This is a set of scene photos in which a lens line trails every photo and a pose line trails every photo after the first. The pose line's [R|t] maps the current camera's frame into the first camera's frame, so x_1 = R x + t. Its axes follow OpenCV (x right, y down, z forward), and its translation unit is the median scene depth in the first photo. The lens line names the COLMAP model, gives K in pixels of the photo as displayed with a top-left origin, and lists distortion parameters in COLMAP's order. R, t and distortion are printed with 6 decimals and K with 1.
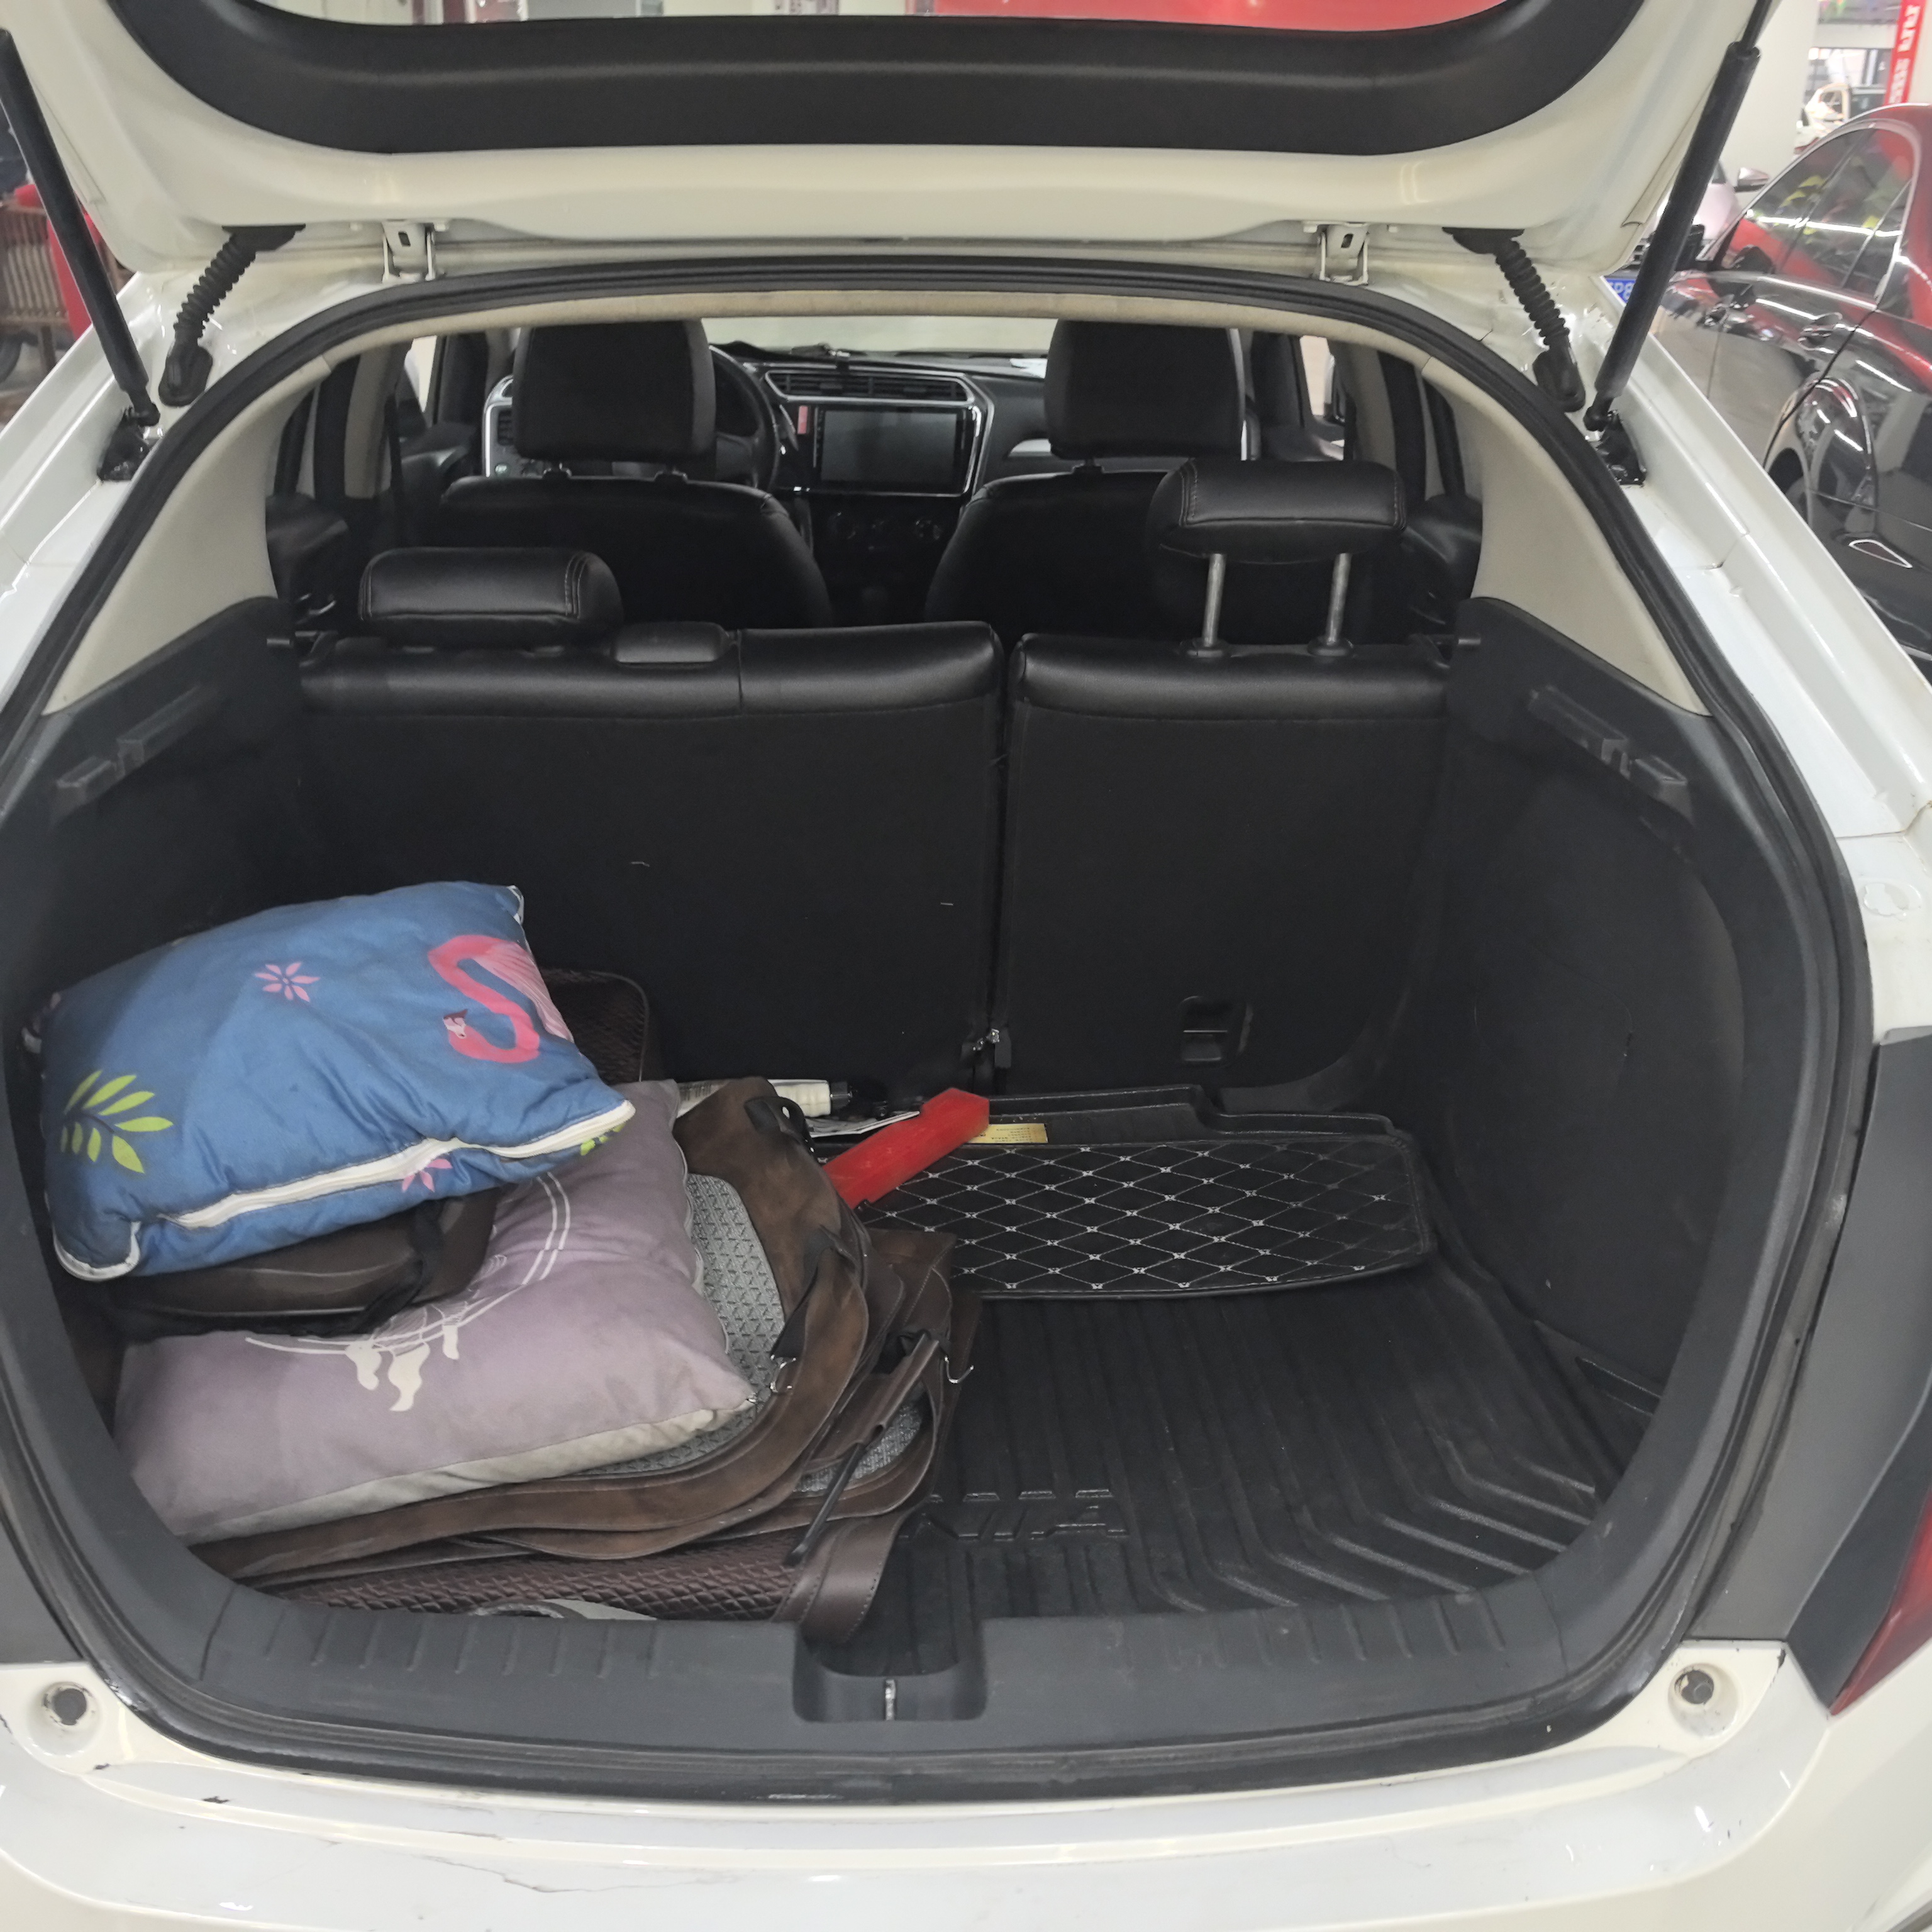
lens RADIAL K [[2052.3, 0, 930.4], [0, 2052.3, 1015.0], [0, 0, 1]] dist [0.080195, -0.275974]
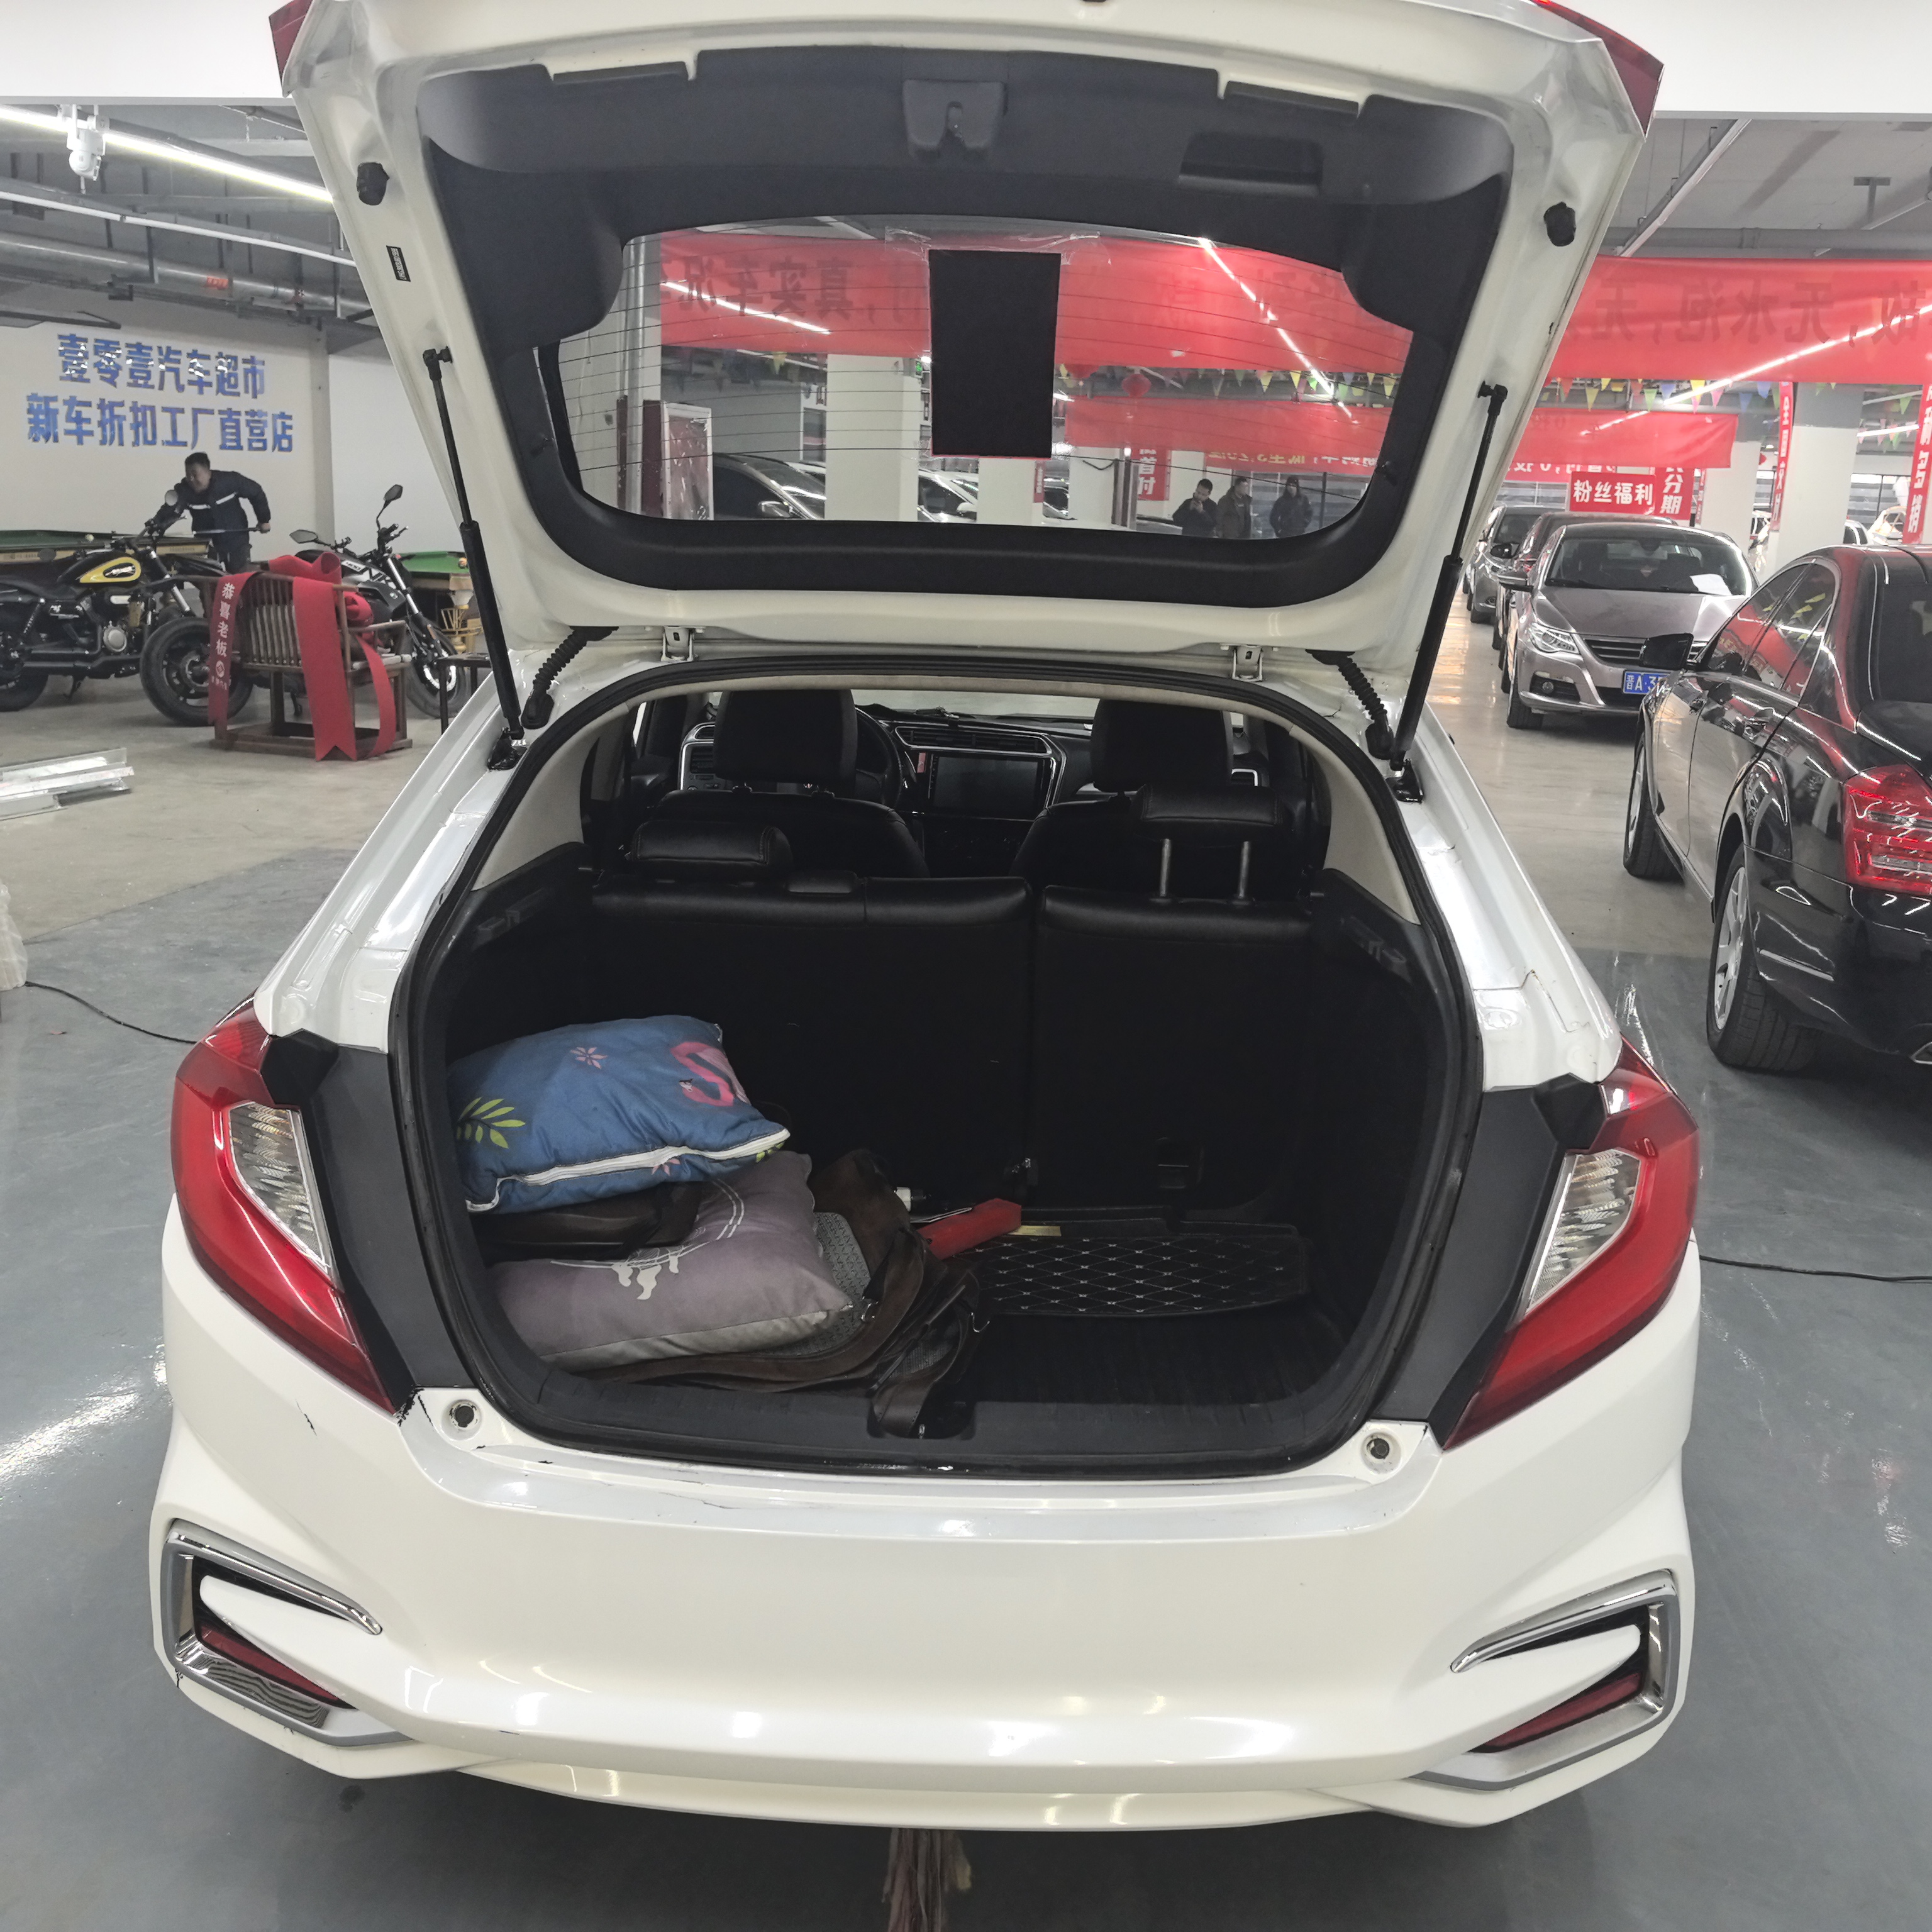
lens RADIAL K [[2104.2, 0, 995.5], [0, 2104.2, 964.3], [0, 0, 1]] dist [0.030490, -0.021160]
pose [[0.998977, 0.034315, -0.029439, 0.067125], [-0.039422, 0.979908, -0.195515, 0.228665], [0.022138, 0.196476, 0.980259, -0.680578]]
